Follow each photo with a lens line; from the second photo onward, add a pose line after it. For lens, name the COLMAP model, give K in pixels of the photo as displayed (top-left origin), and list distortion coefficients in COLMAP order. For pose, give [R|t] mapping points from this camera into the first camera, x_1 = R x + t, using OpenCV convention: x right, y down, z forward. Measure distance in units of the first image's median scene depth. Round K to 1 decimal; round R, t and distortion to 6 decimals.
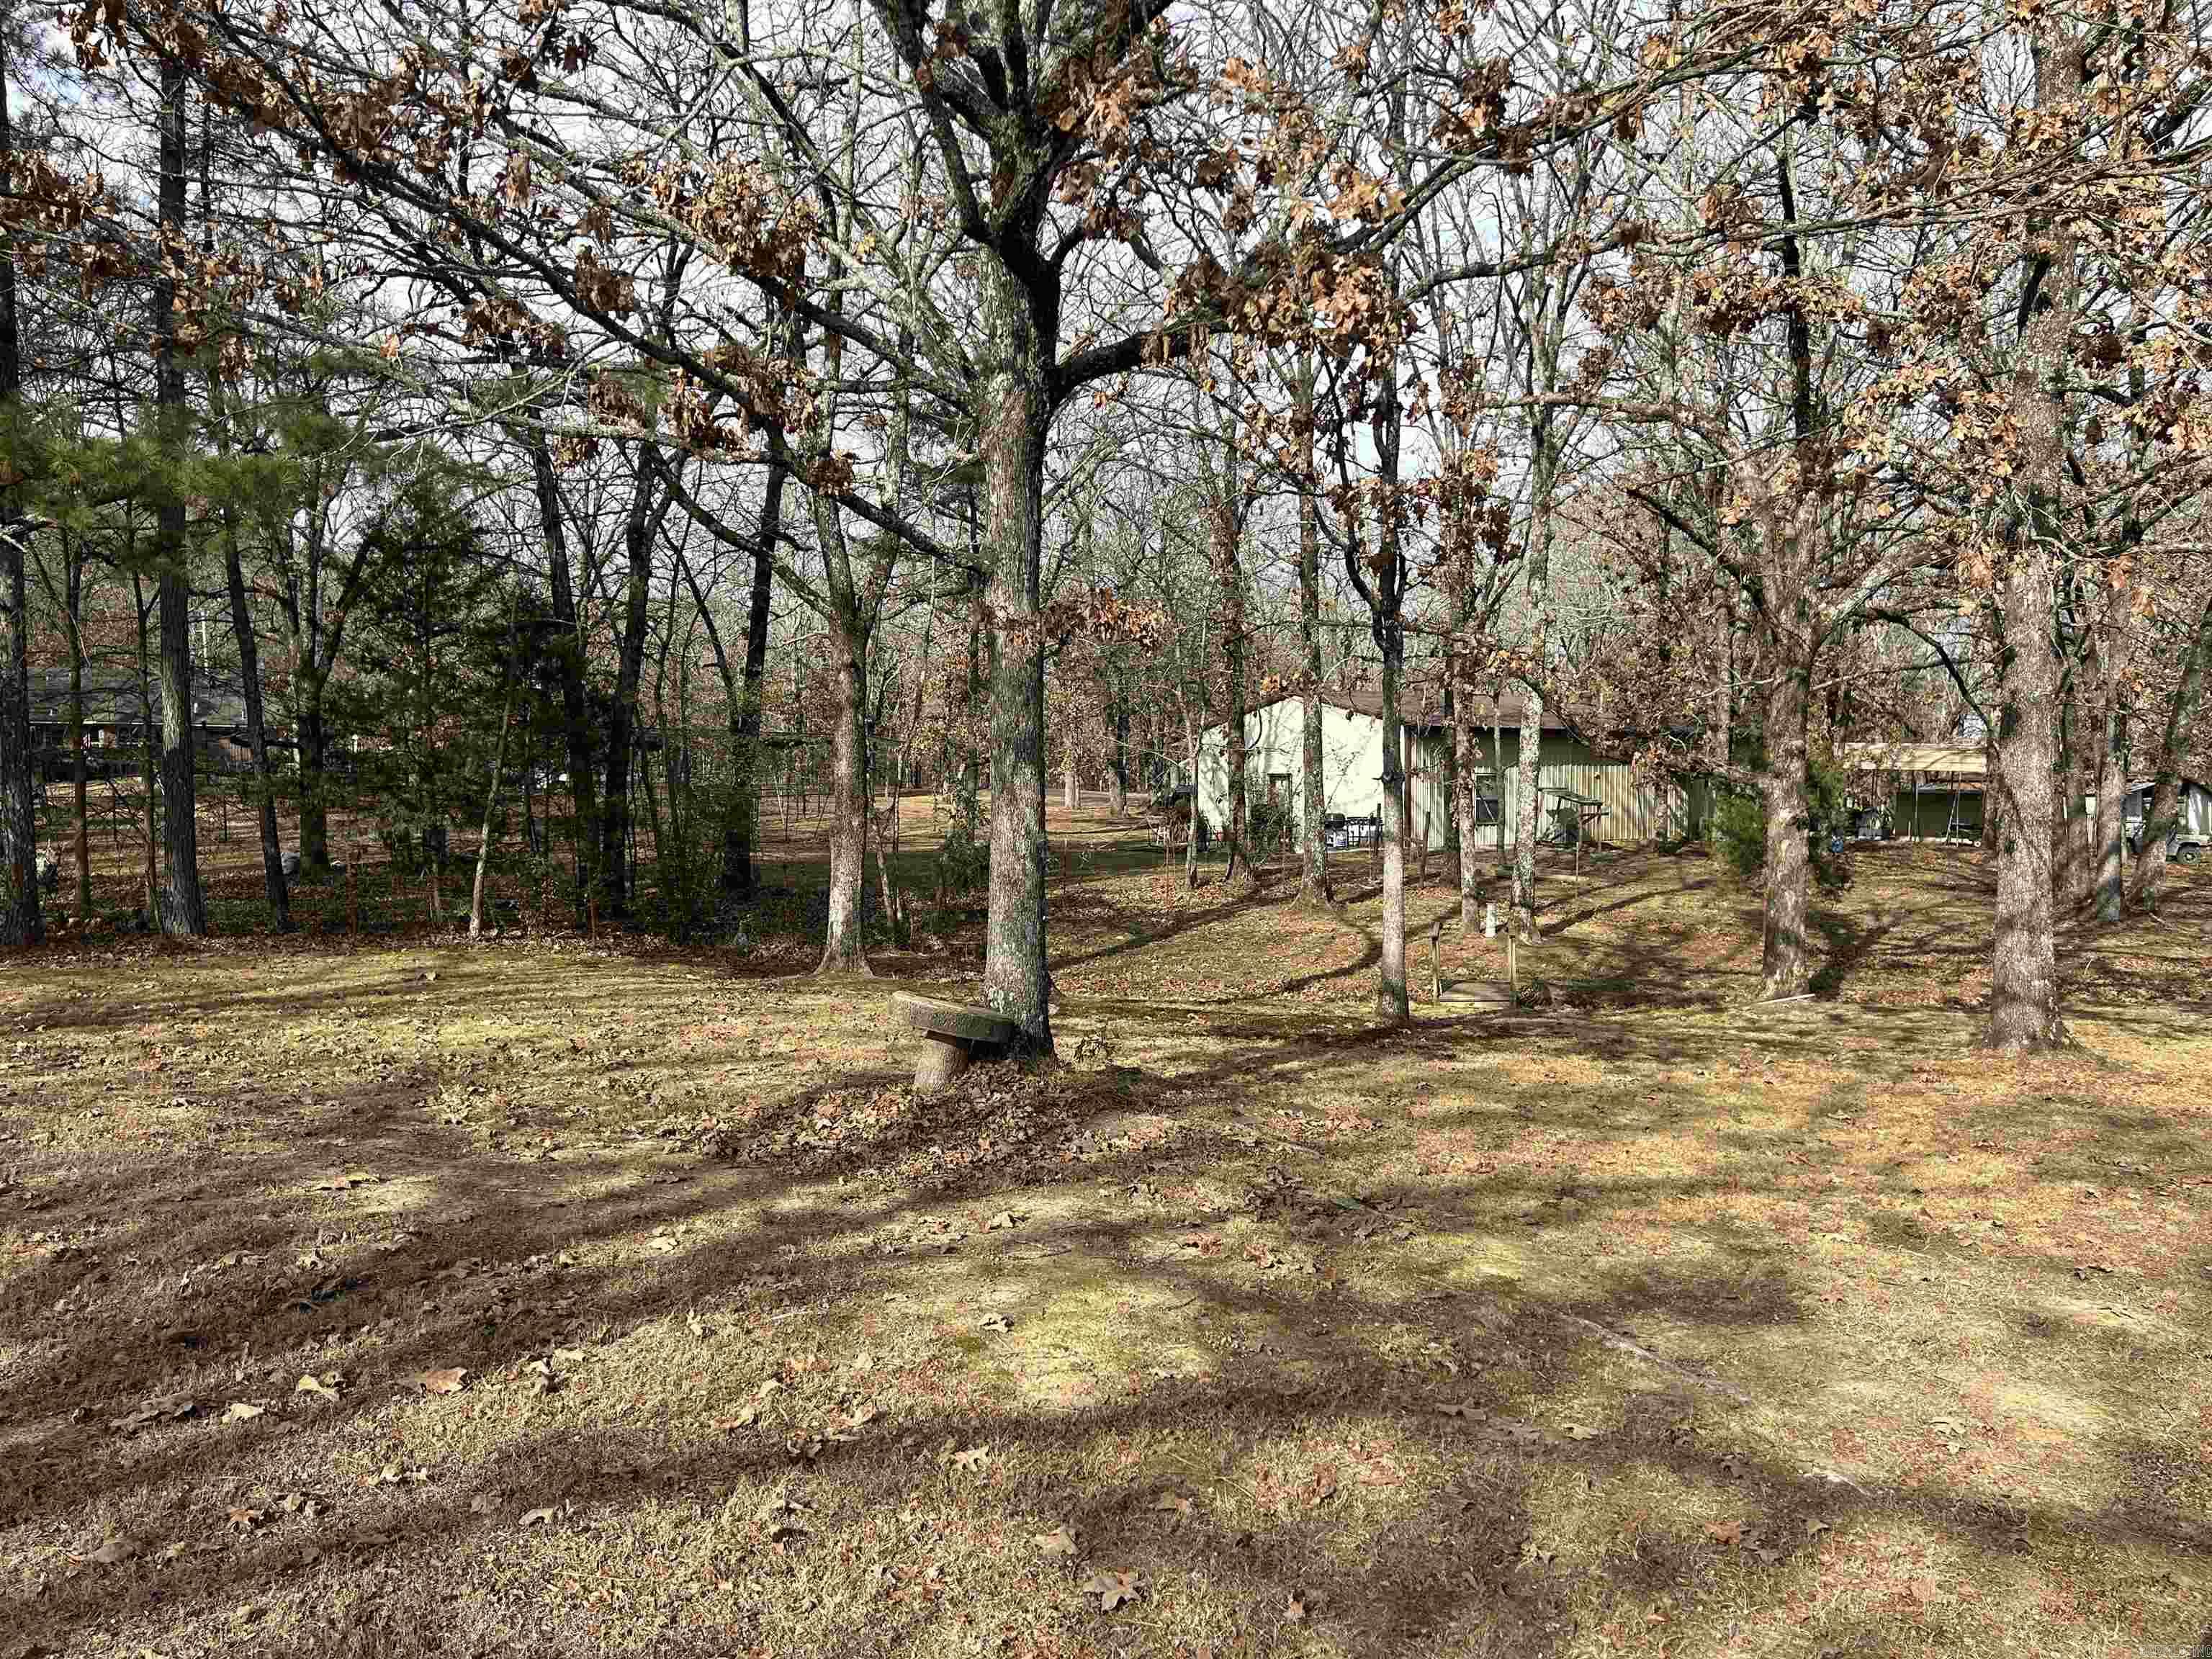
lens RADIAL K [[1646.5, 0, 1104.2], [0, 1646.5, 896.2], [0, 0, 1]] dist [0.050524, -0.004278]
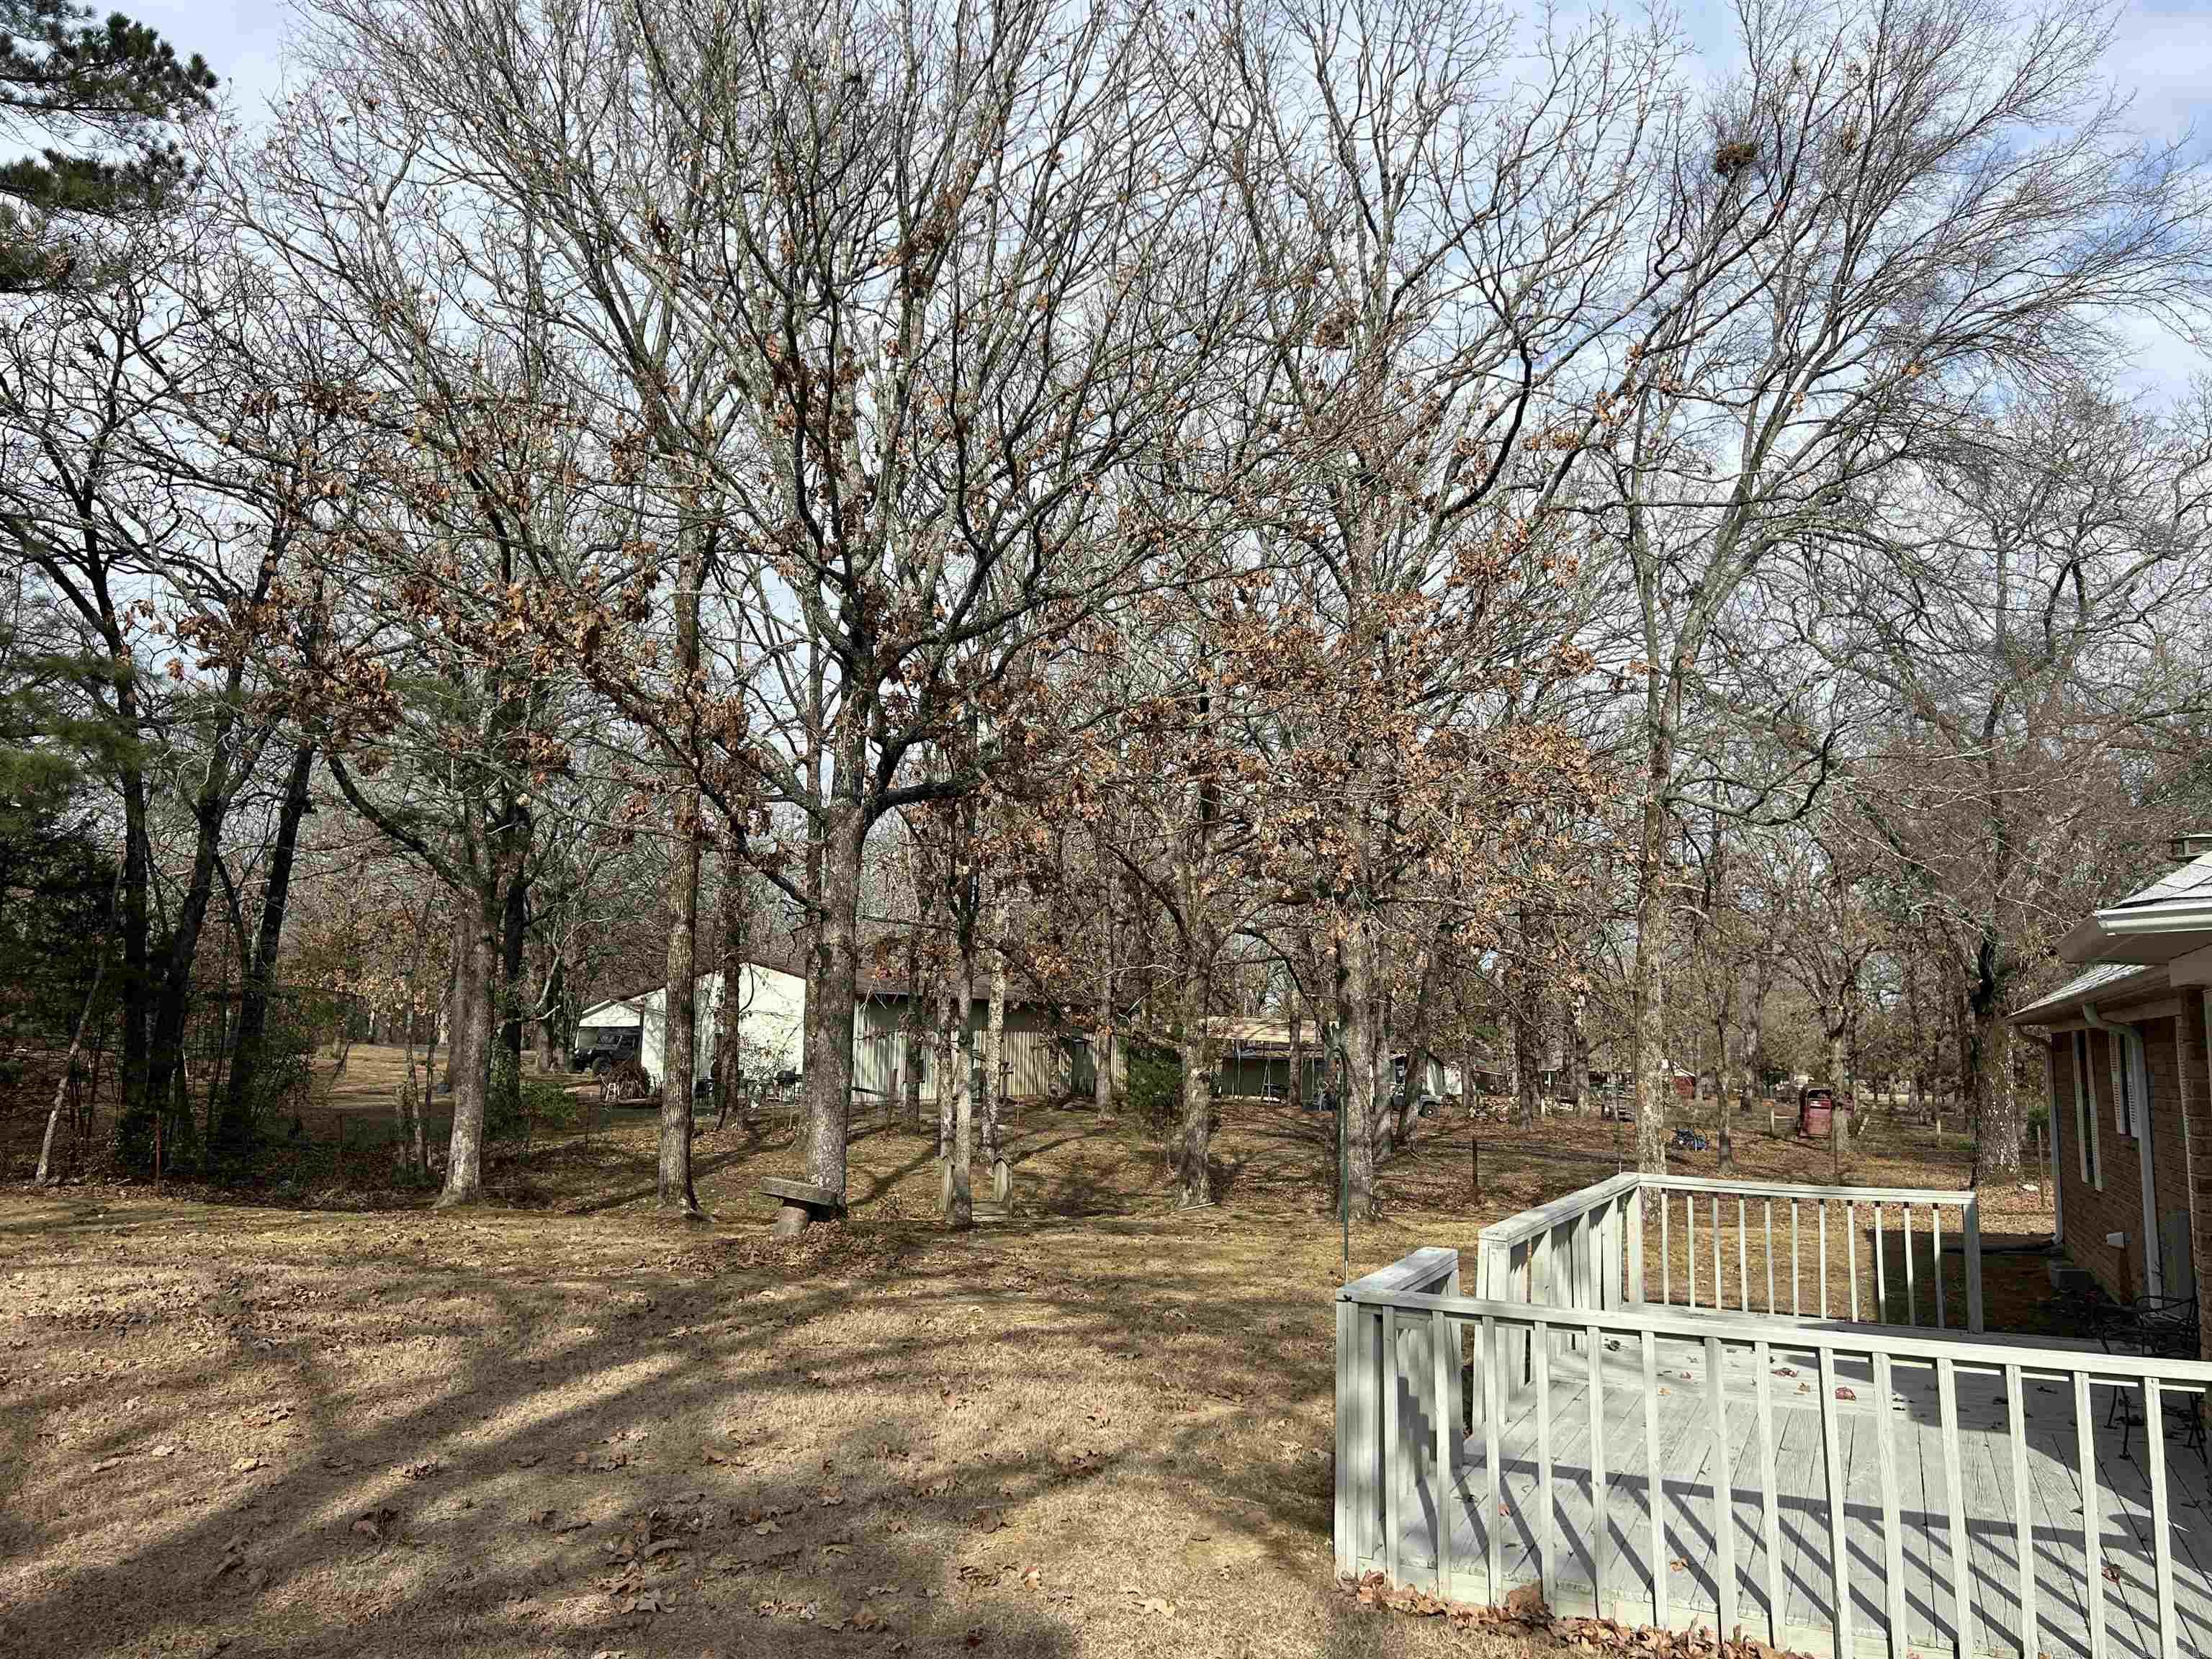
lens RADIAL K [[1646.5, 0, 1104.2], [0, 1646.5, 896.2], [0, 0, 1]] dist [0.050524, -0.004278]
pose [[0.927733, 0.049063, 0.370006, -0.134294], [0.009210, 0.988012, -0.154105, 0.012457], [-0.373131, 0.146376, 0.916159, -0.191133]]
